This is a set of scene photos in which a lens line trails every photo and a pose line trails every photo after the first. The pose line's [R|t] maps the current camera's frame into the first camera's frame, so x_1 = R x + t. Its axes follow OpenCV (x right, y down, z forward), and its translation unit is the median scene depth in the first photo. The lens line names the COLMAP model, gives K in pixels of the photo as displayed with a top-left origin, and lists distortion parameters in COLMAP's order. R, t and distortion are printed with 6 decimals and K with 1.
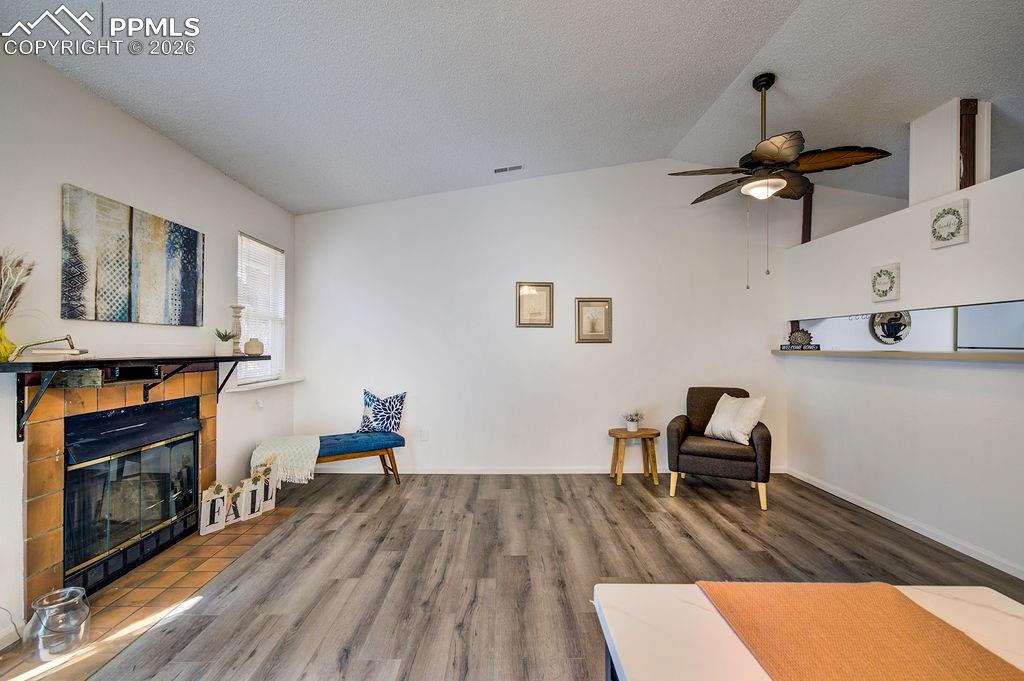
lens RADIAL K [[452.3, 0, 509.9], [0, 452.3, 342.6], [0, 0, 1]] dist [0.002023, 0.000726]
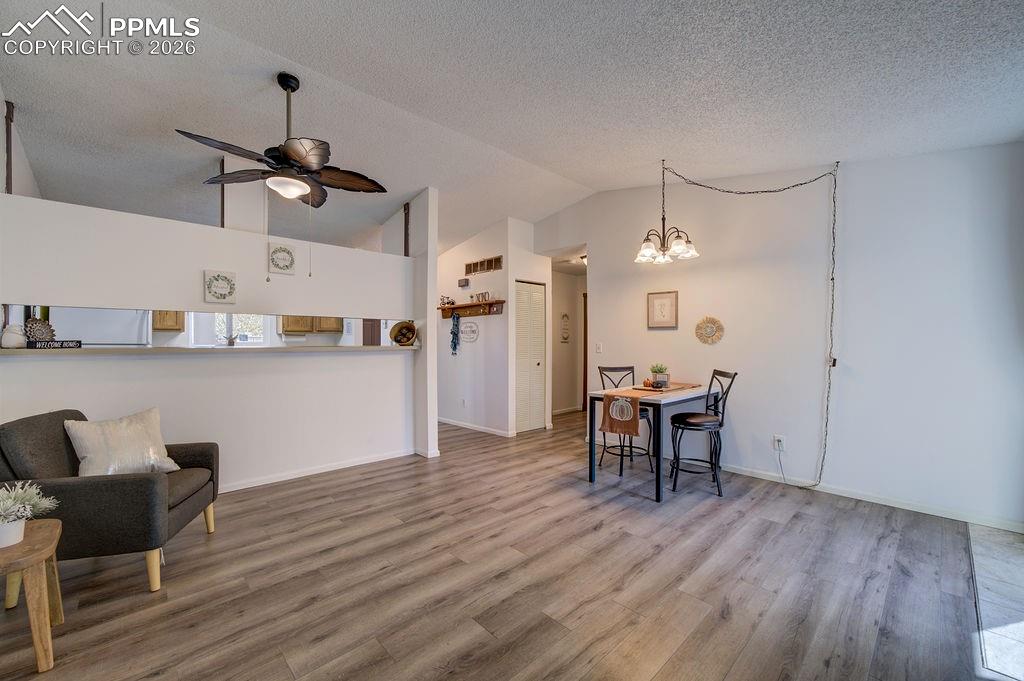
lens RADIAL K [[411.3, 0, 507.4], [0, 411.3, 341.2], [0, 0, 1]] dist [0.002925, 0.001888]
pose [[-0.674109, -0.001576, 0.738631, -0.448451], [-0.007909, 0.999956, -0.005084, 0.003923], [-0.738590, -0.009269, -0.674091, 1.242647]]
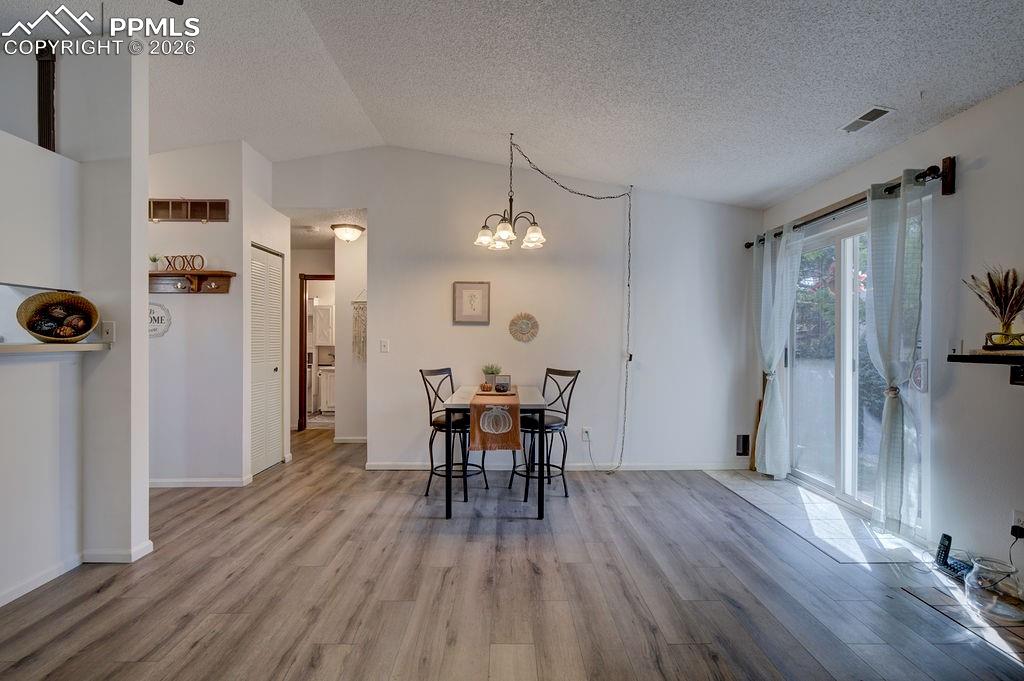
lens RADIAL K [[456.9, 0, 510.4], [0, 456.9, 345.8], [0, 0, 1]] dist [-0.015272, 0.003480]
pose [[-0.999795, -0.007154, 0.018935, 0.113428], [-0.007128, 0.999974, 0.001441, 0.012554], [-0.018945, 0.001306, -0.999820, 1.279910]]
